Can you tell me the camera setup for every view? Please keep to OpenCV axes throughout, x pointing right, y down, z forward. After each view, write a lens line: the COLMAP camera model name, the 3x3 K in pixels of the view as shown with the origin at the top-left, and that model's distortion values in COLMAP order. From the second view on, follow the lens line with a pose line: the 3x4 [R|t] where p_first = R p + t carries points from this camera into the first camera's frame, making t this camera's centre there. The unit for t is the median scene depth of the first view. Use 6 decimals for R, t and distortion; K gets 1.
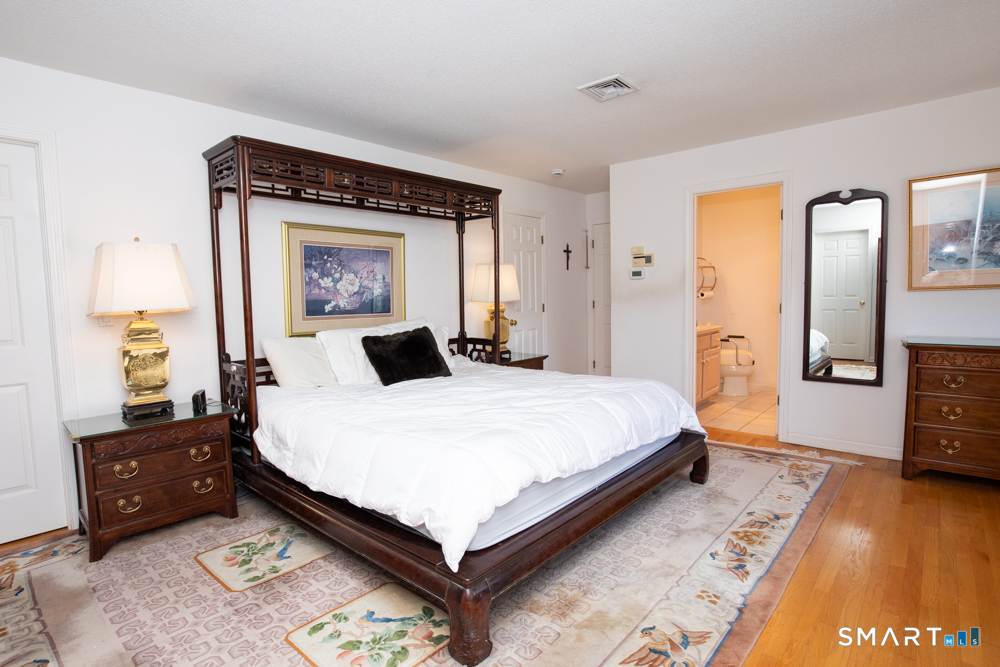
lens RADIAL K [[507.0, 0, 510.5], [0, 507.0, 332.8], [0, 0, 1]] dist [-0.026212, 0.002412]
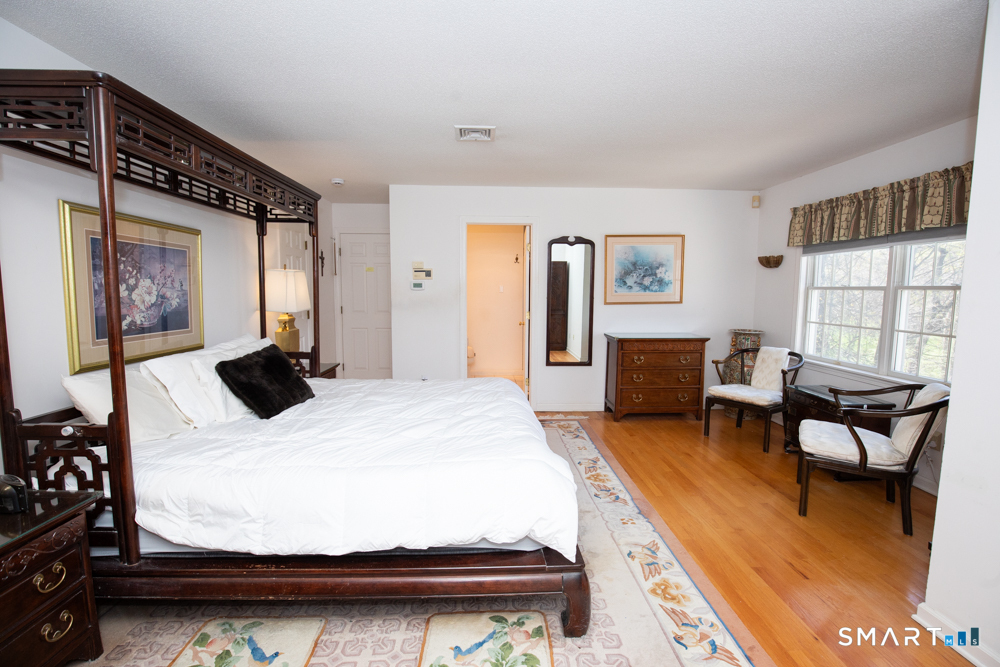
lens RADIAL K [[455.0, 0, 506.7], [0, 455.0, 334.1], [0, 0, 1]] dist [-0.025527, 0.003073]
pose [[0.719634, -0.043131, 0.693013, -0.421005], [0.031392, 0.999069, 0.029581, -0.040798], [-0.693644, 0.000467, 0.720318, 0.161035]]
